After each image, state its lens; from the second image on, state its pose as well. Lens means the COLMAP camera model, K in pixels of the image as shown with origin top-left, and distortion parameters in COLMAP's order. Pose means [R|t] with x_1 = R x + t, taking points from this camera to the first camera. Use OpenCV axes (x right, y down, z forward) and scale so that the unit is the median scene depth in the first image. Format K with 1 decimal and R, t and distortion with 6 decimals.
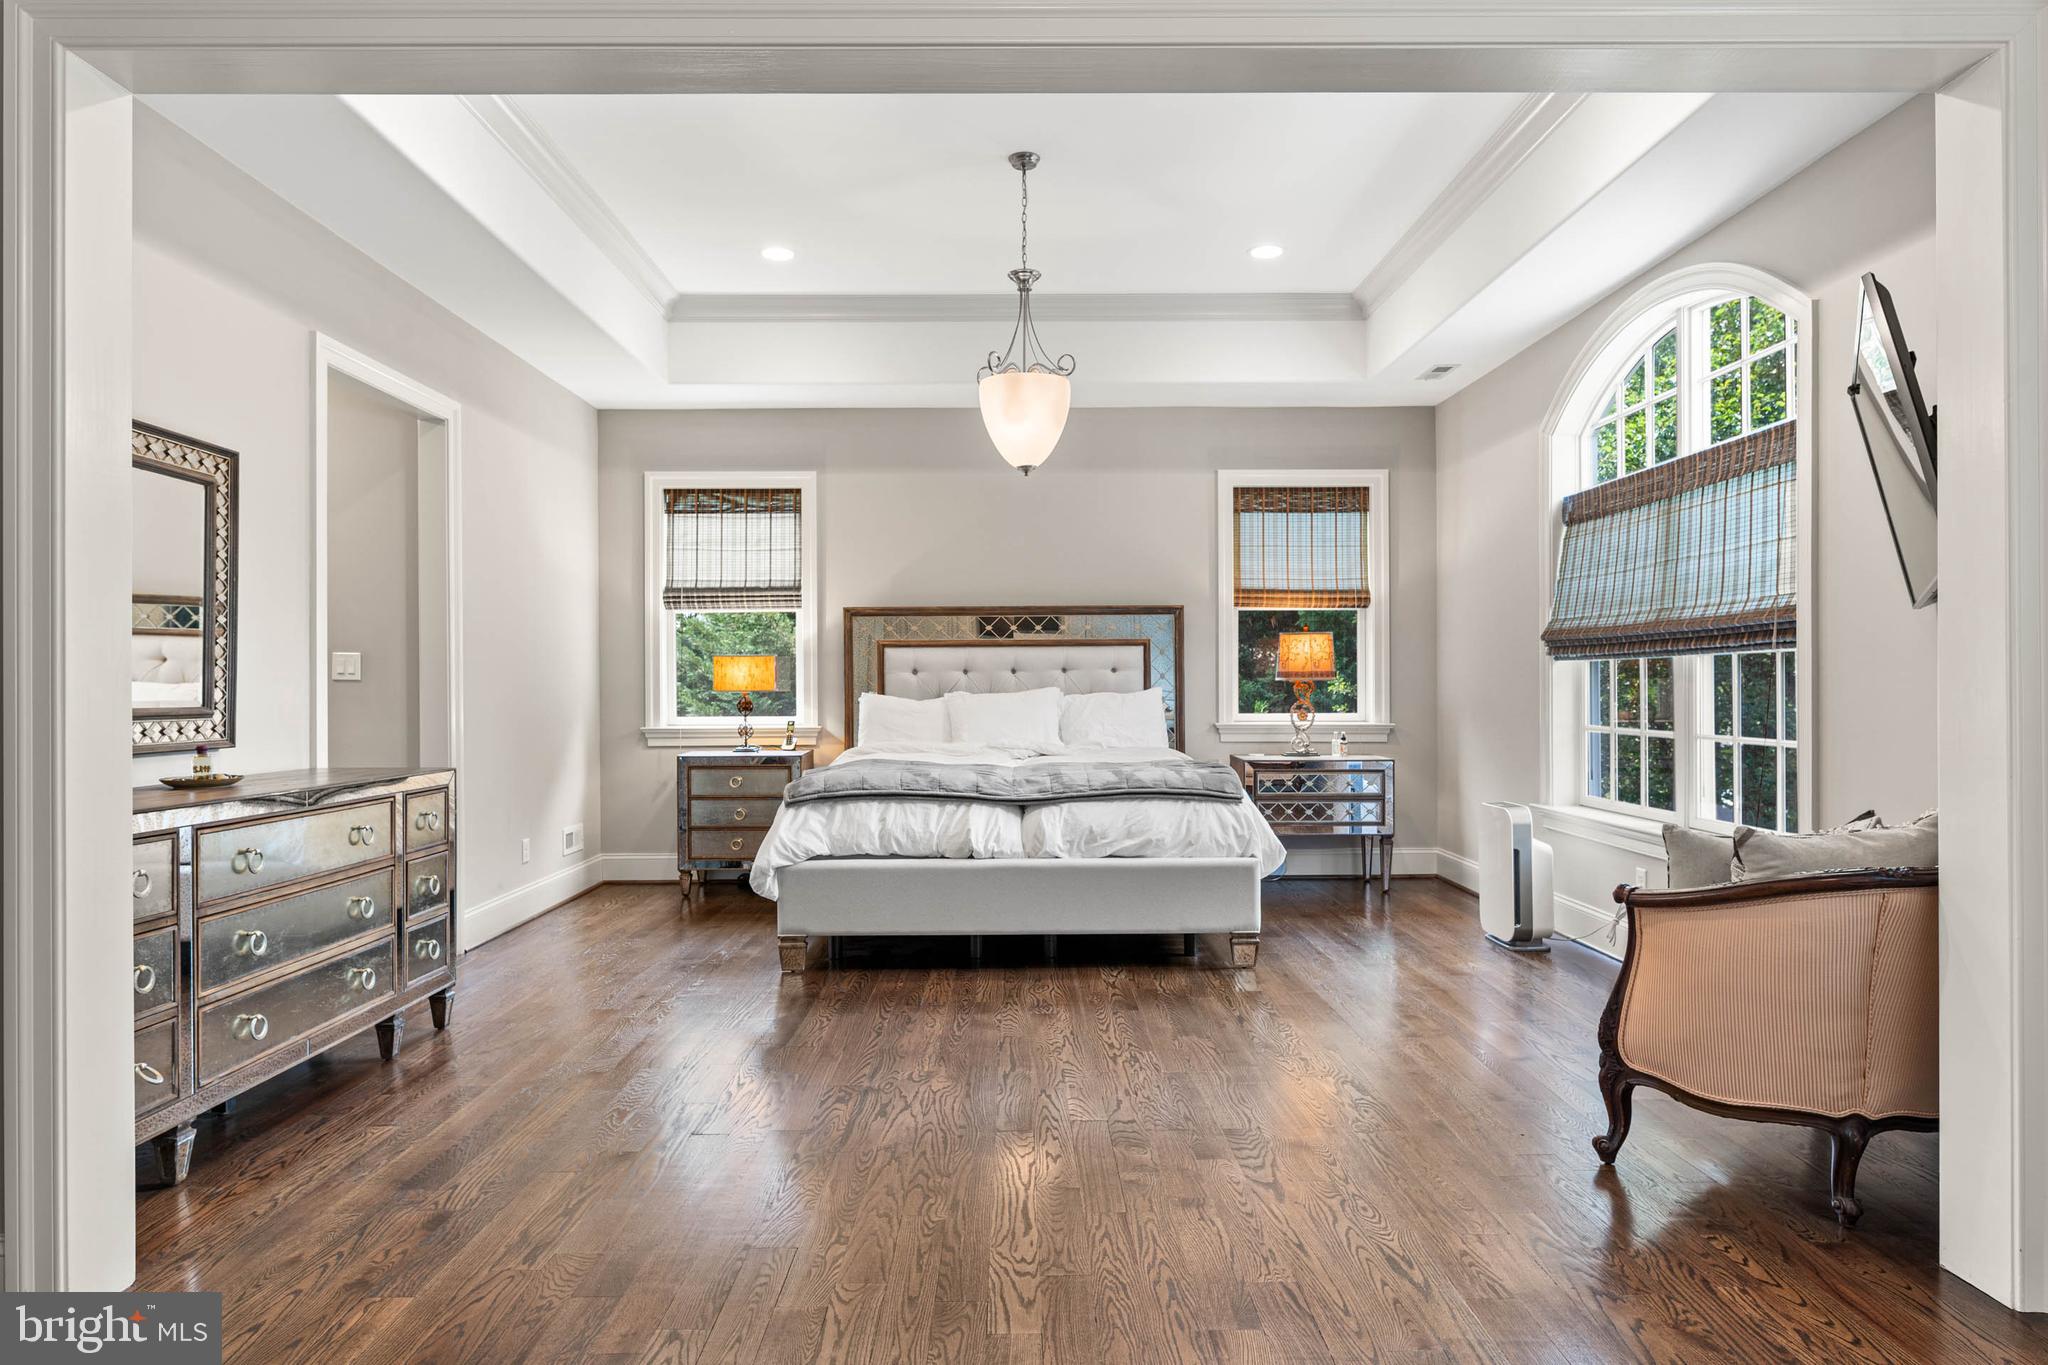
lens RADIAL K [[1177.4, 0, 1024.2], [0, 1177.4, 677.7], [0, 0, 1]] dist [-0.004205, -0.000117]
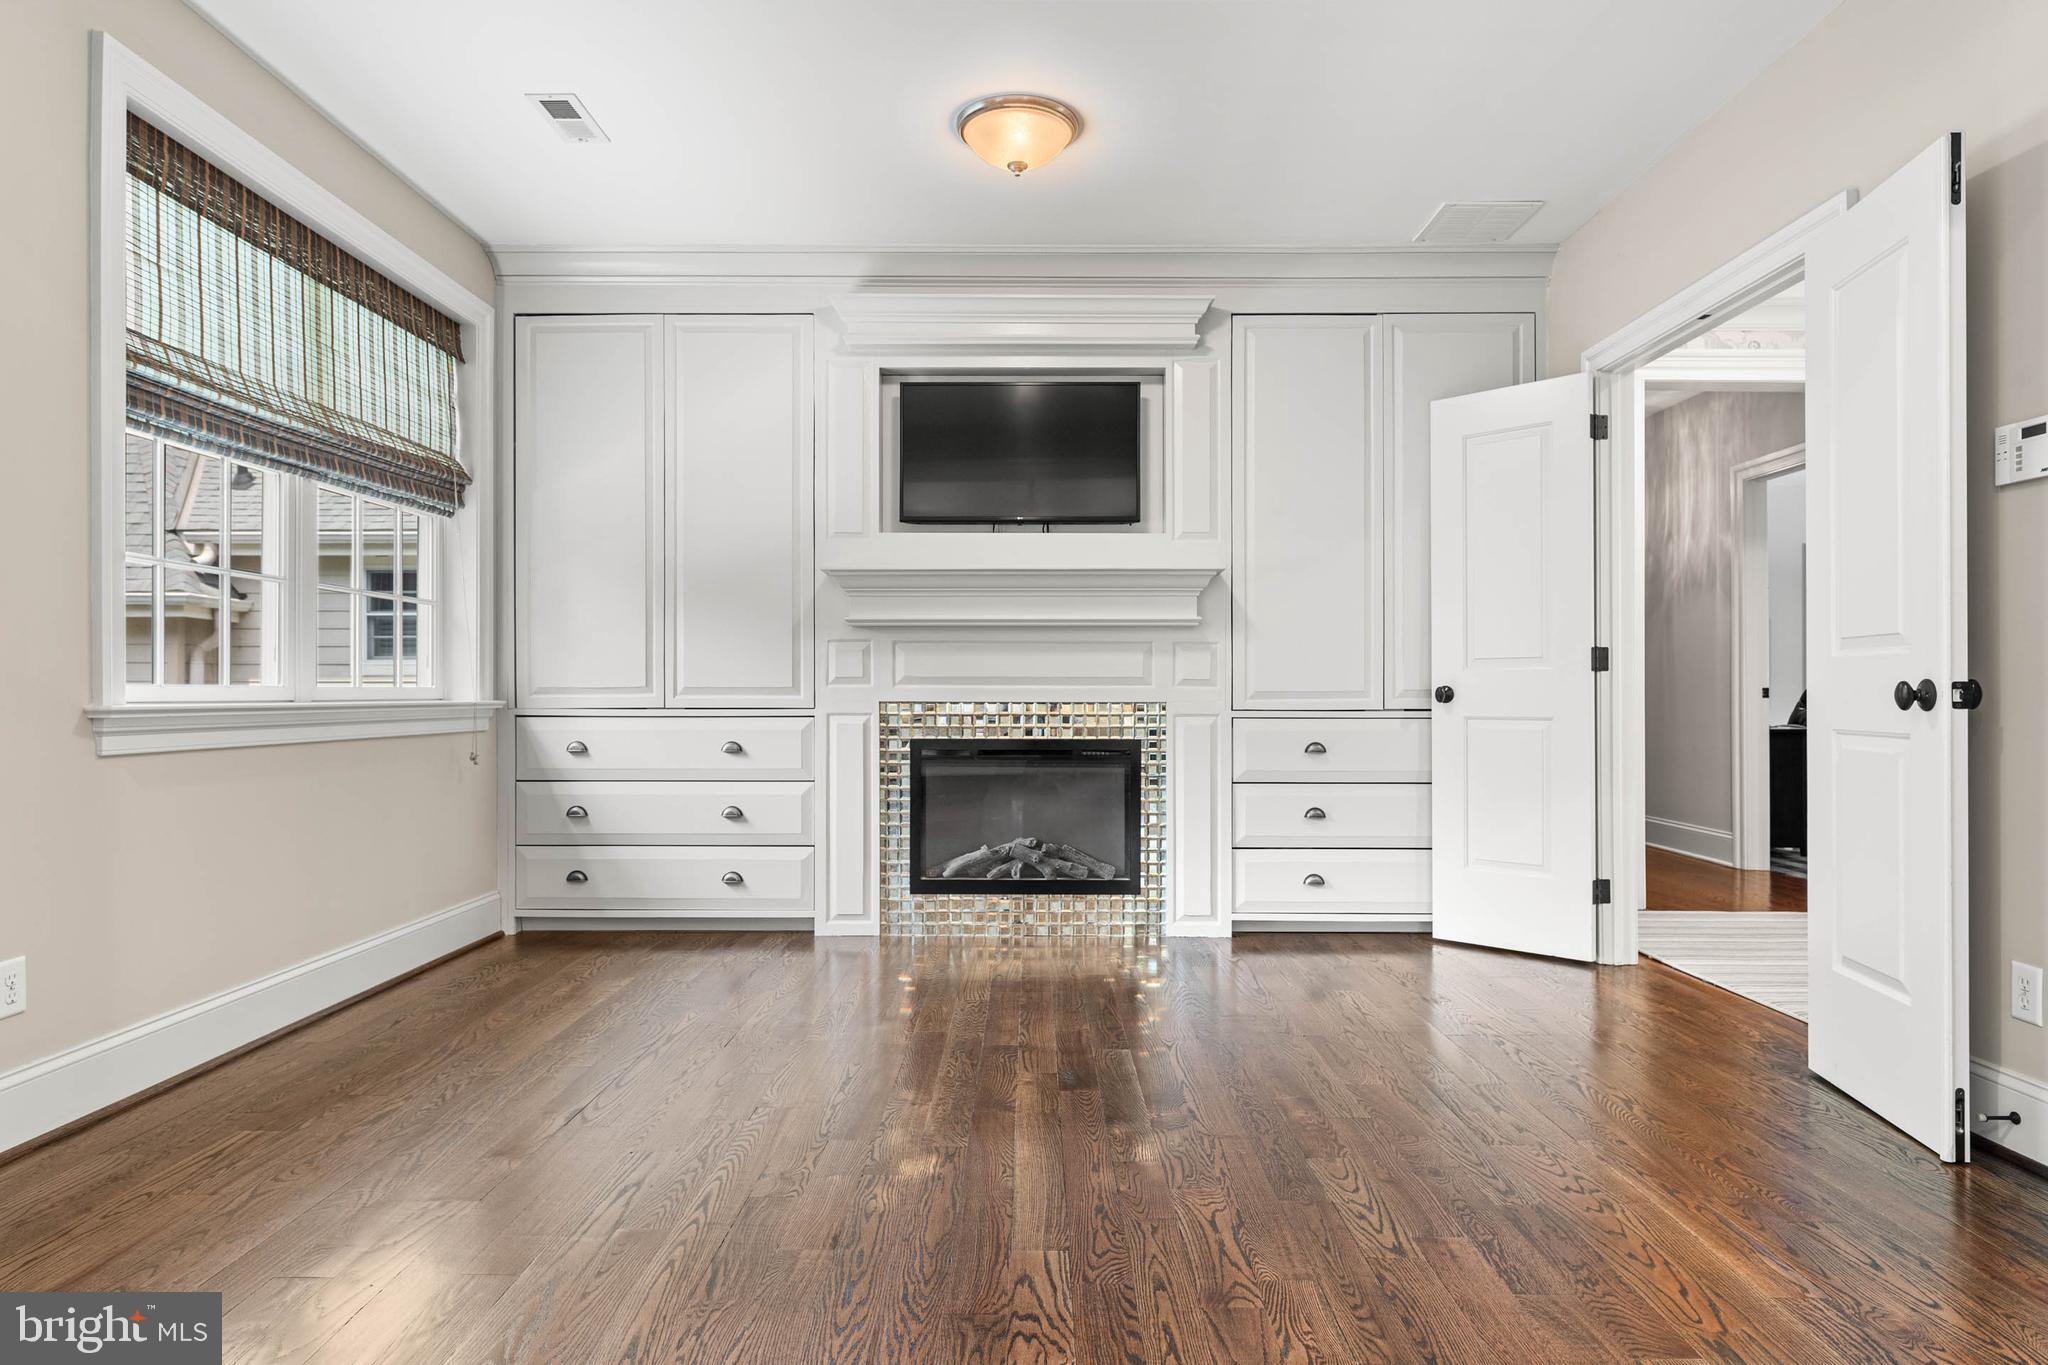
lens RADIAL K [[1177.4, 0, 1020.6], [0, 1177.4, 687.7], [0, 0, 1]] dist [-0.004205, -0.000117]
pose [[-0.999838, 0.005670, 0.017108, -0.009165], [0.005565, 0.999965, -0.006168, 0.082154], [-0.017142, -0.006072, -0.999835, 1.459767]]
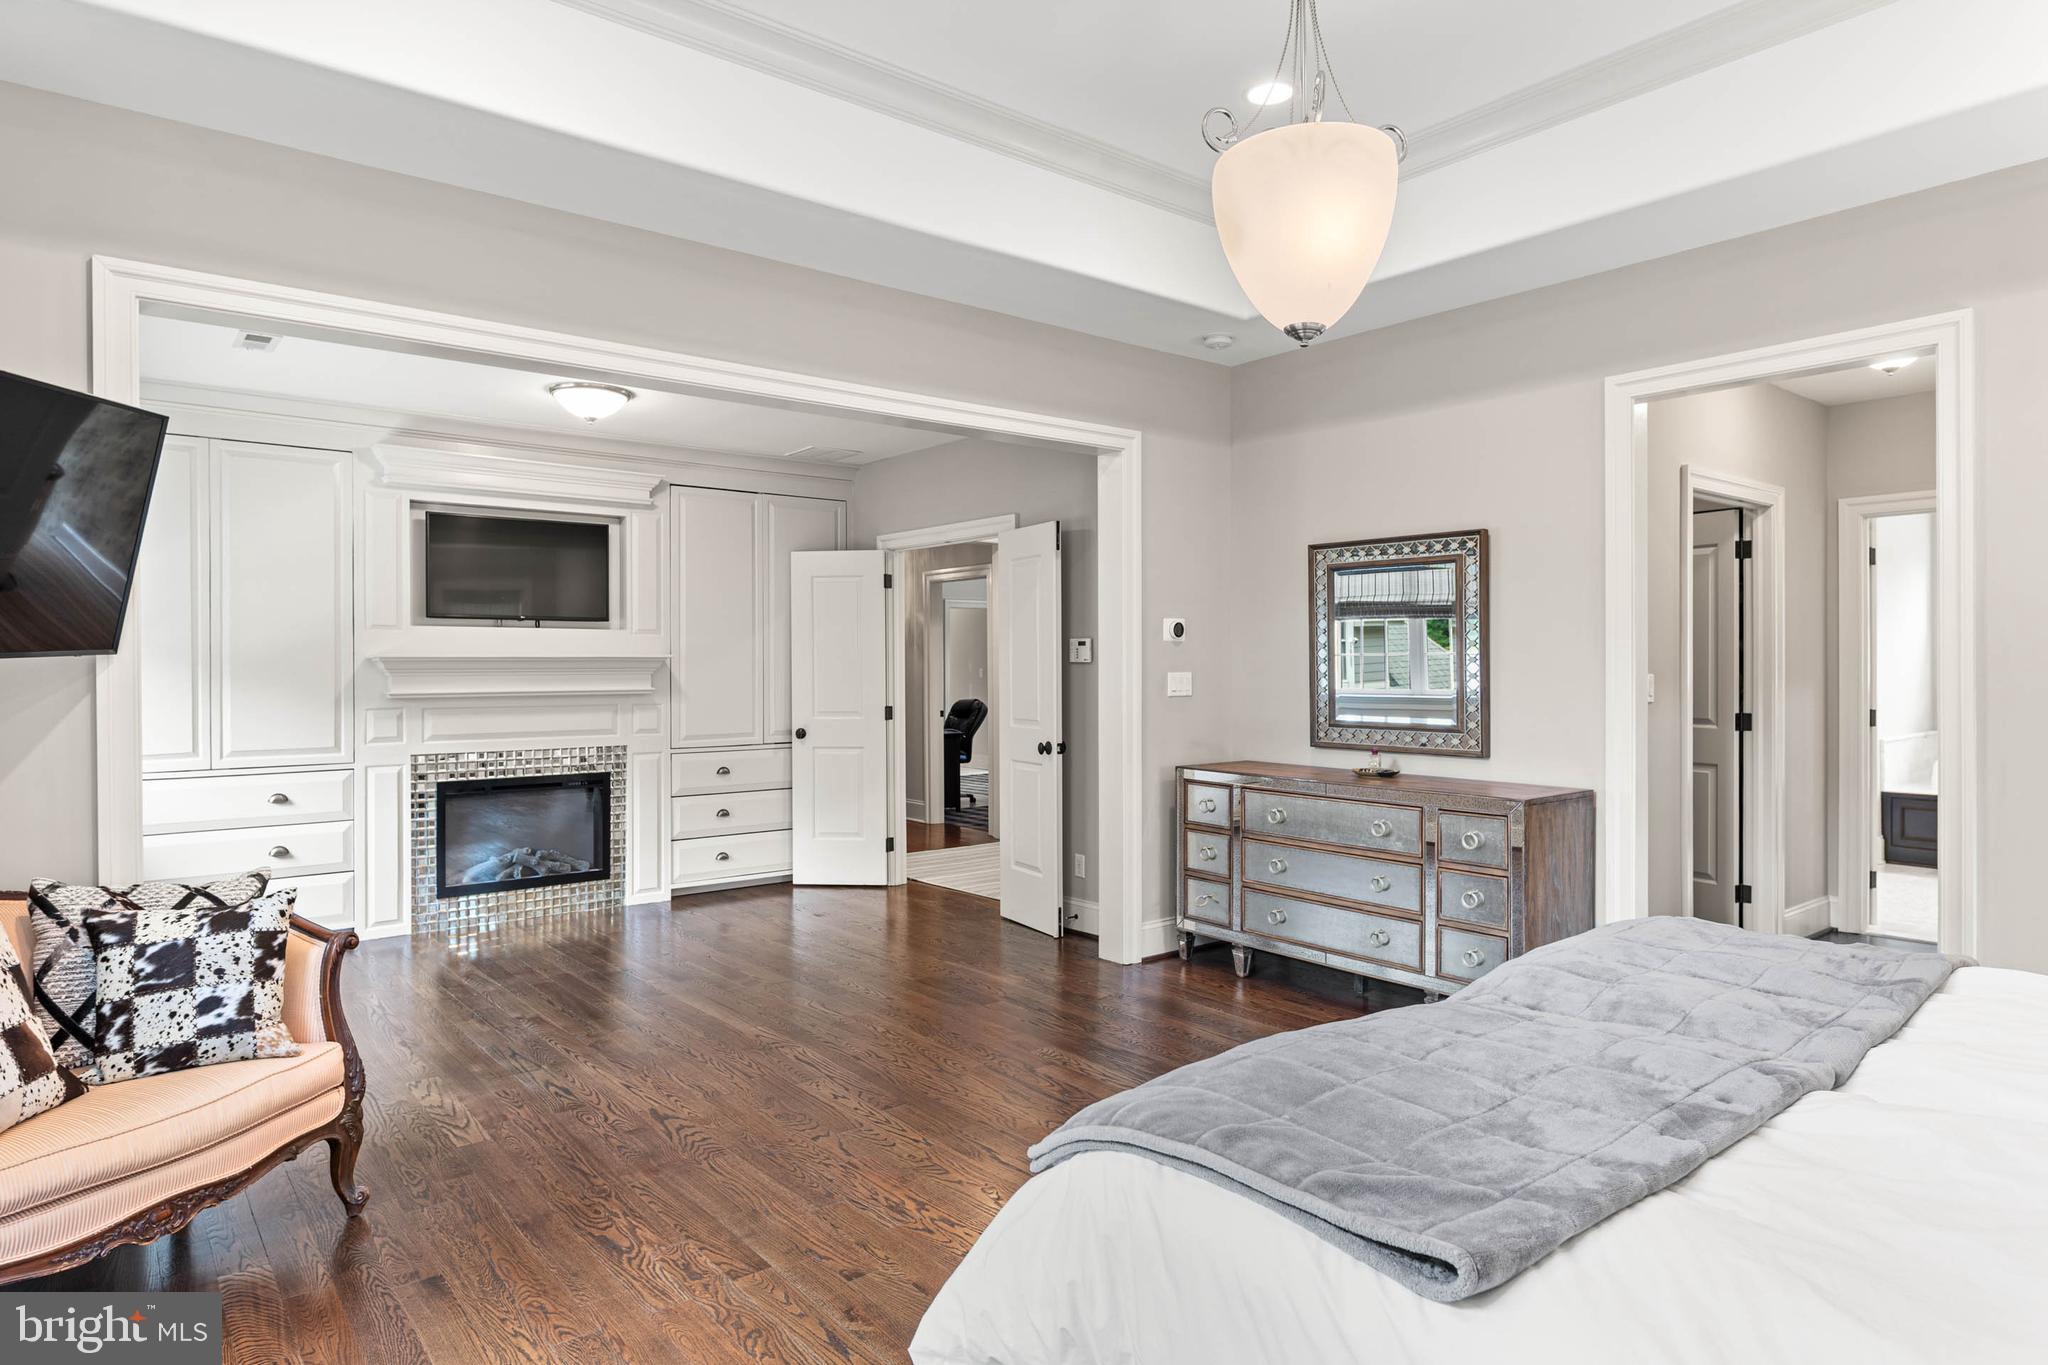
lens RADIAL K [[1177.4, 0, 1027.9], [0, 1177.4, 669.8], [0, 0, 1]] dist [-0.004205, -0.000117]
pose [[-0.779808, 0.010310, -0.625934, 0.684703], [0.010238, 0.999941, 0.003715, -0.062439], [0.625935, -0.003511, -0.779868, 2.203815]]
